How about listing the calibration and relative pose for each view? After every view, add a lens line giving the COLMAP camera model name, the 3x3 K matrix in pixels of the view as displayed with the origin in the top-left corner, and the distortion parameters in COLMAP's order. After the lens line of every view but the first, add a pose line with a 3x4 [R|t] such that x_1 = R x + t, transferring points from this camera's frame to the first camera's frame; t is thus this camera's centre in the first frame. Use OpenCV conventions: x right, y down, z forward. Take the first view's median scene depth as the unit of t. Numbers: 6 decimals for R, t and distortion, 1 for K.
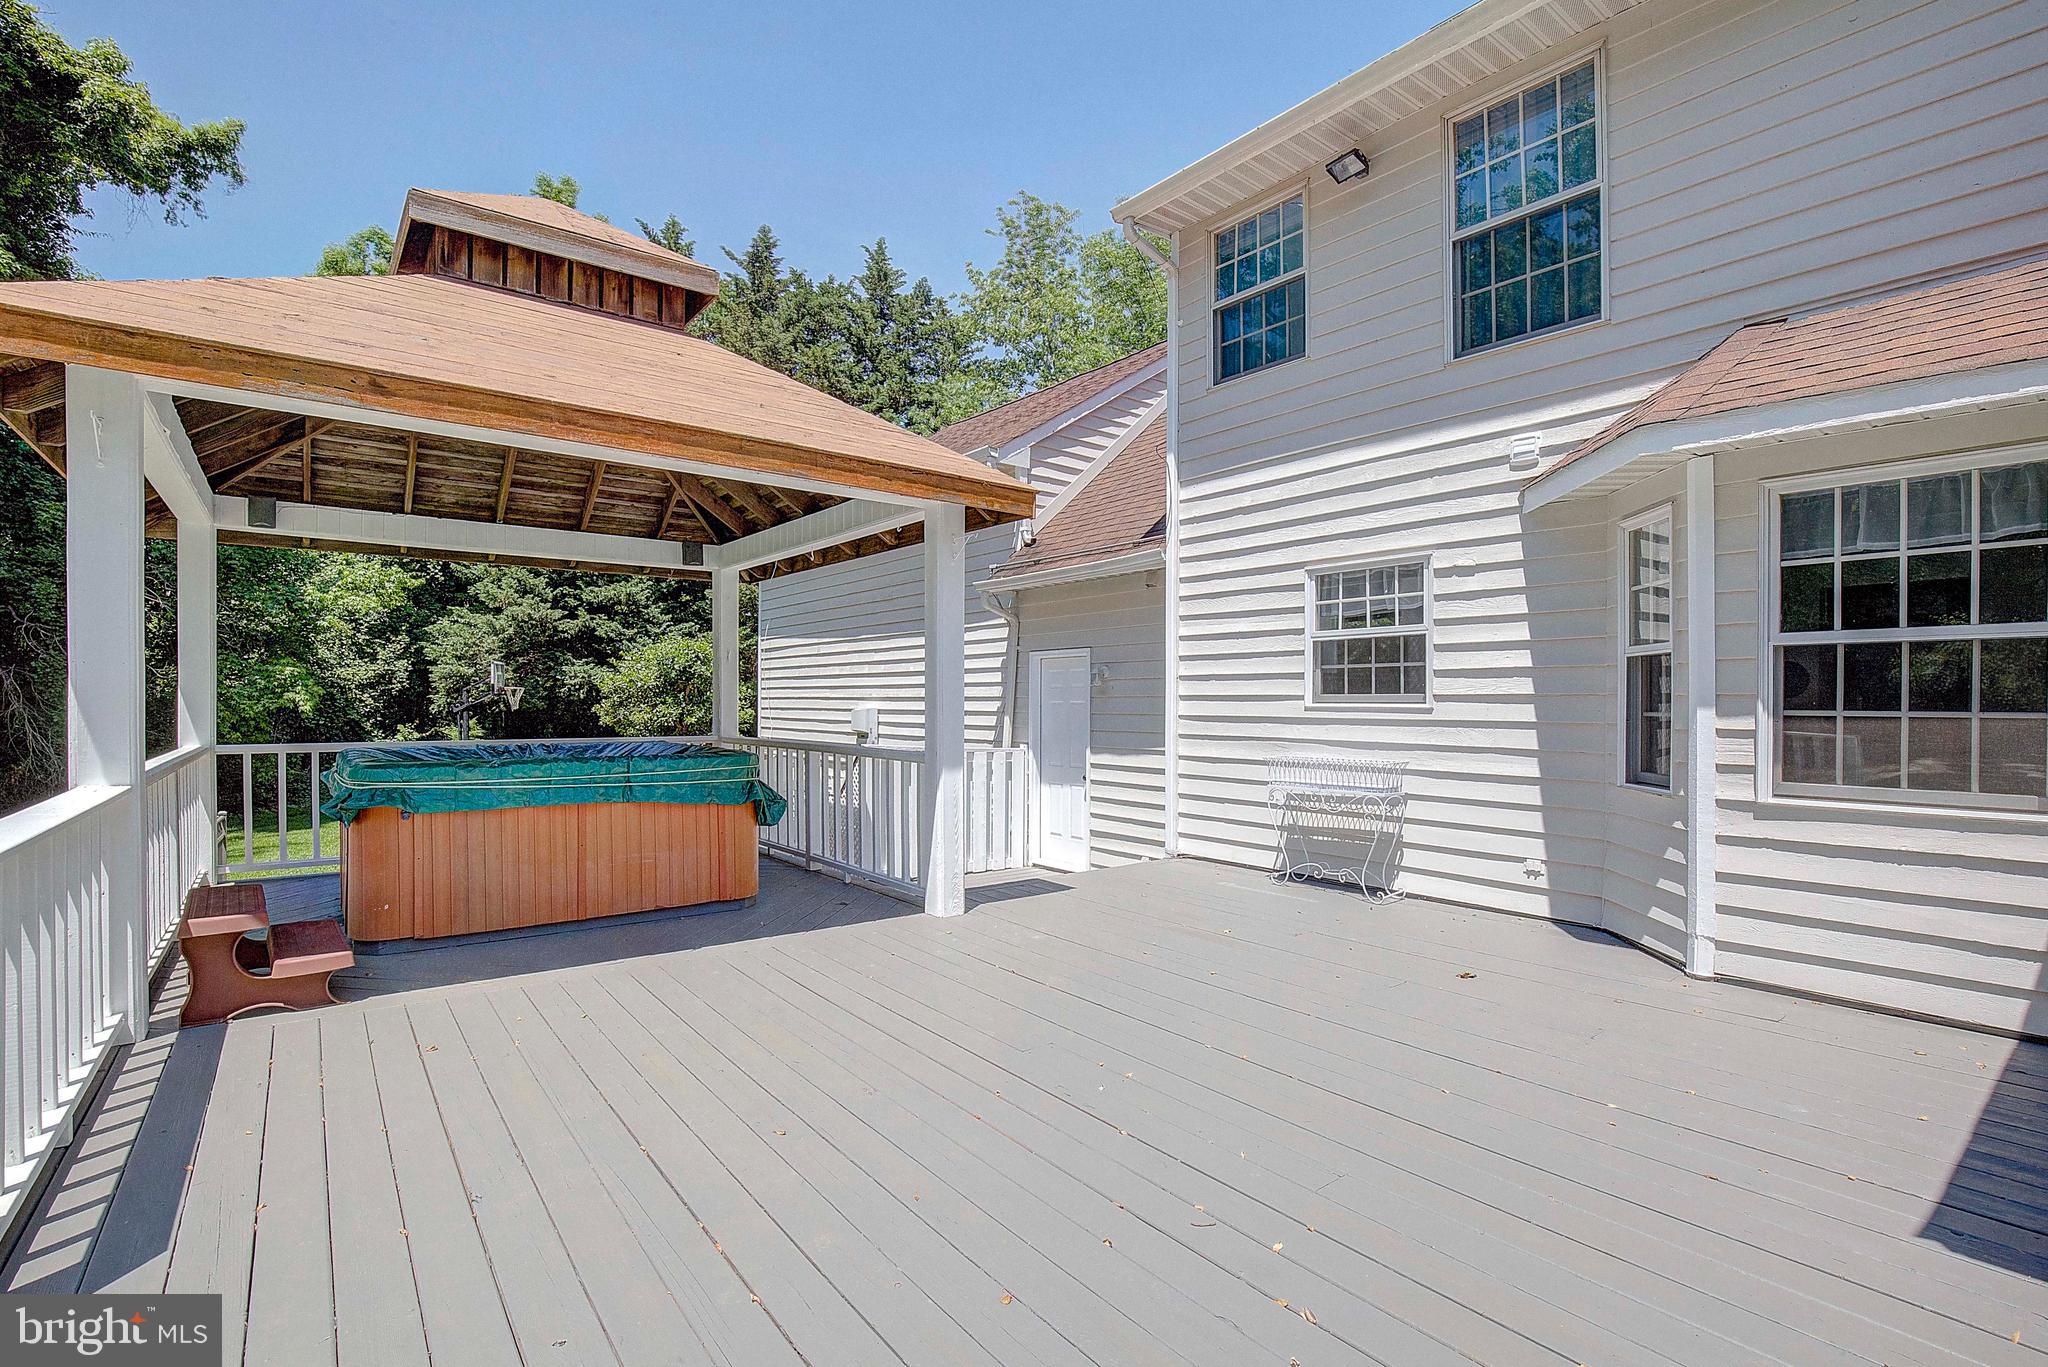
lens RADIAL K [[933.2, 0, 1025.7], [0, 933.2, 696.0], [0, 0, 1]] dist [-0.027544, 0.003888]
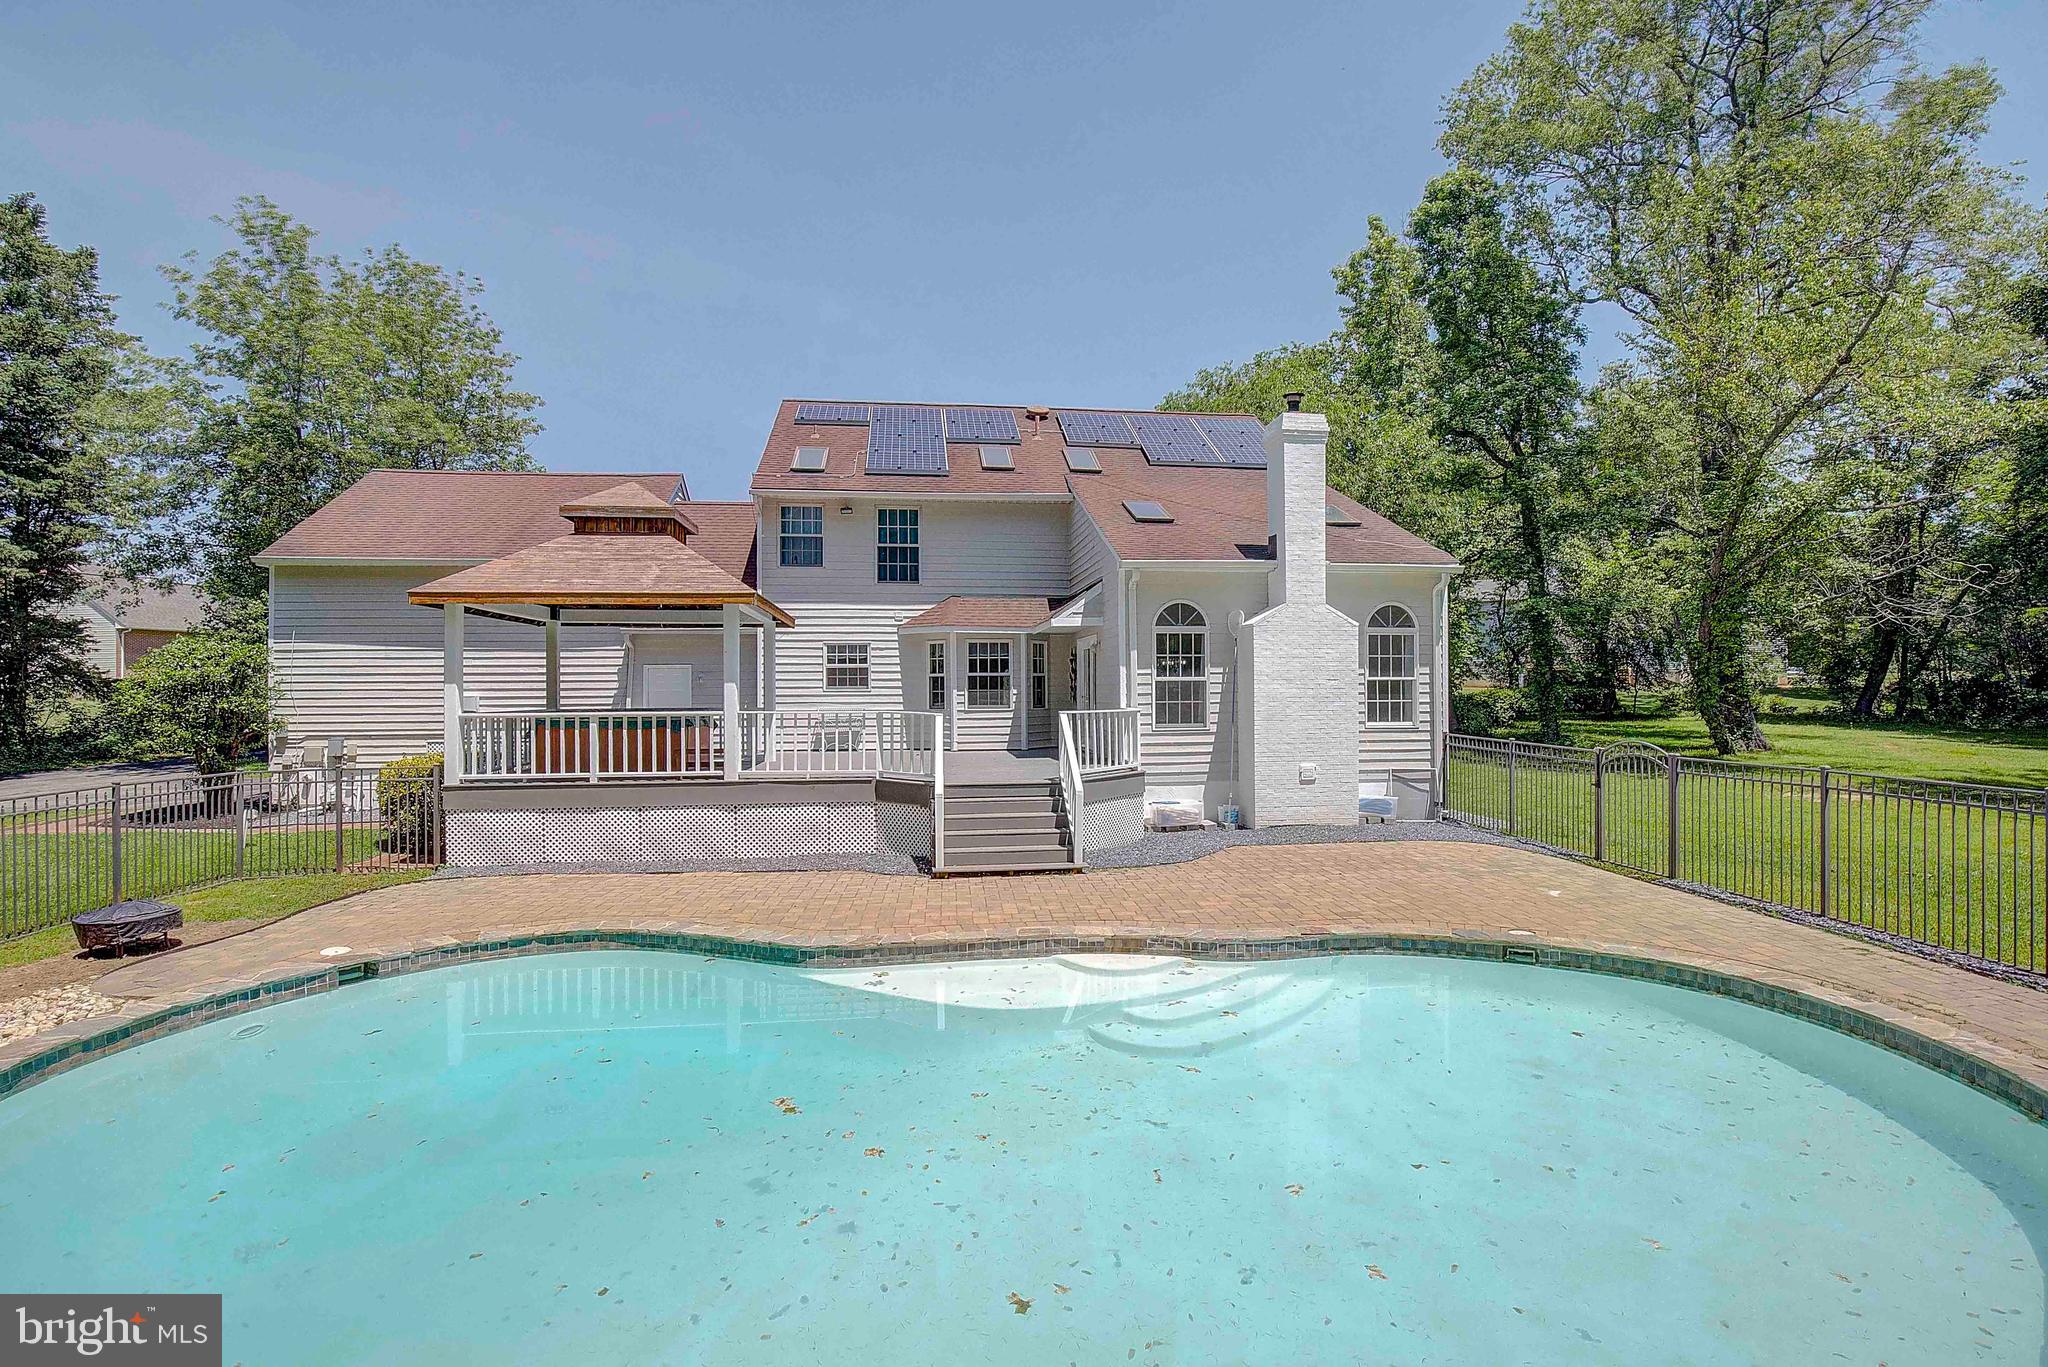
lens RADIAL K [[933.2, 0, 1029.0], [0, 933.2, 681.2], [0, 0, 1]] dist [-0.027544, 0.003888]
pose [[0.505701, 0.002261, 0.862706, -2.058830], [0.003504, 0.999983, -0.004675, -0.002496], [-0.862702, 0.005387, 0.505684, -1.093085]]
